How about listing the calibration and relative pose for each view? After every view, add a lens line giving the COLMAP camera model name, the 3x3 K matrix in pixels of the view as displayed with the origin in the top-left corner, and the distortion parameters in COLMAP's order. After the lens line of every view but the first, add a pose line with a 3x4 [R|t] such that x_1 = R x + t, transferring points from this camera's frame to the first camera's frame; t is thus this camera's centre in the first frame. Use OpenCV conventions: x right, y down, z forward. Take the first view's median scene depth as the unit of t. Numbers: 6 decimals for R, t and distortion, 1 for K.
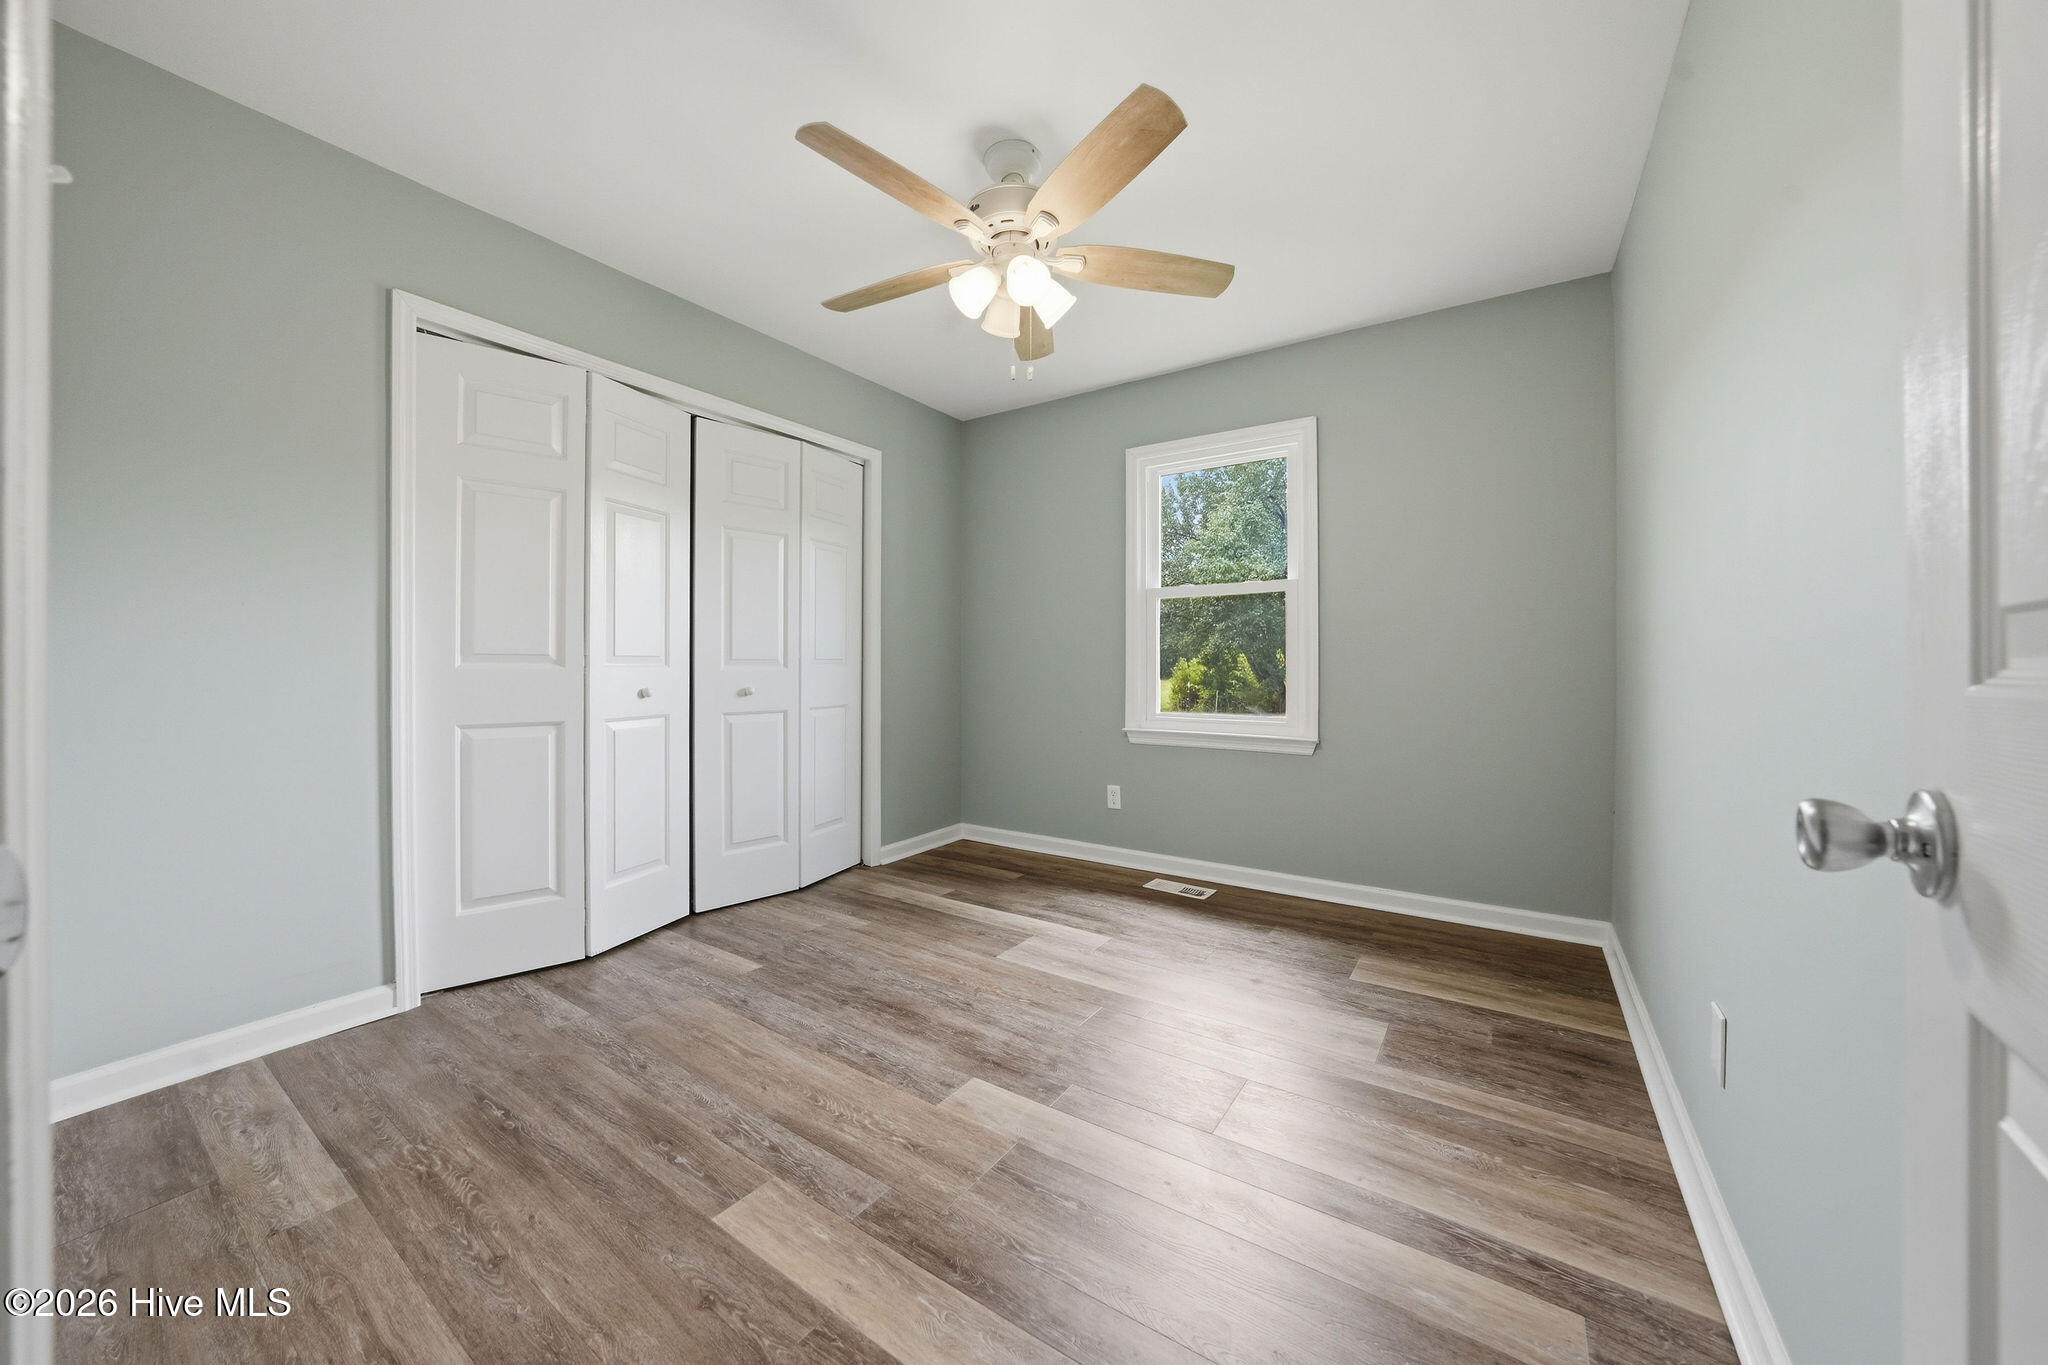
lens RADIAL K [[717.6, 0, 1033.1], [0, 717.6, 680.2], [0, 0, 1]] dist [-0.027218, 0.007373]
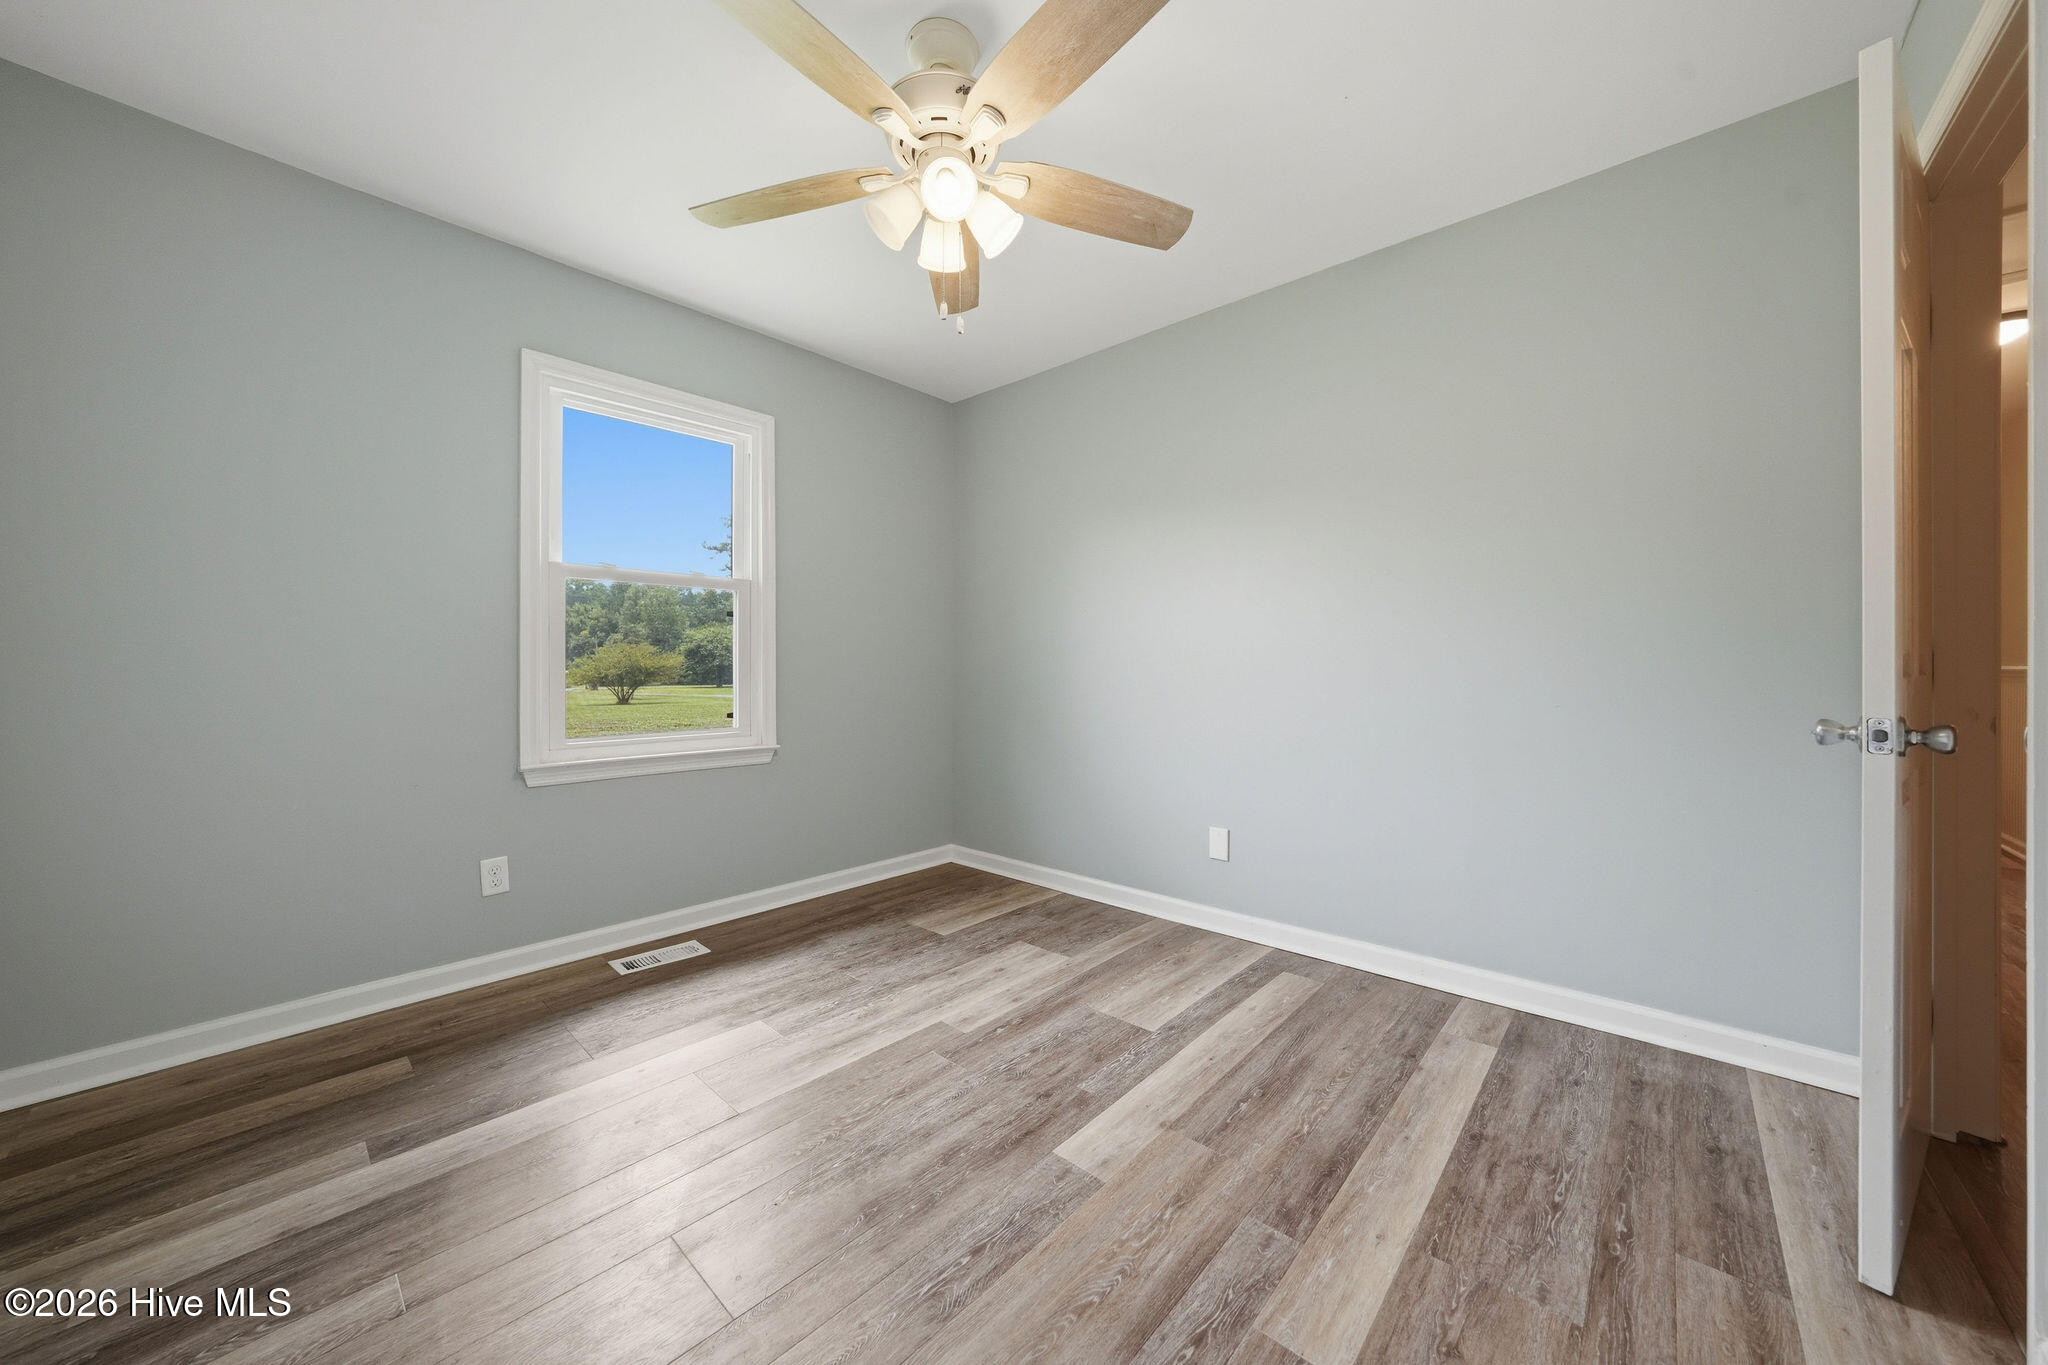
lens RADIAL K [[717.6, 0, 1033.1], [0, 717.6, 680.2], [0, 0, 1]] dist [-0.027218, 0.007373]
pose [[0.144614, -0.017065, 0.989341, -0.773559], [0.021900, 0.999662, 0.014042, -0.018747], [-0.989246, 0.019636, 0.144939, 0.744464]]
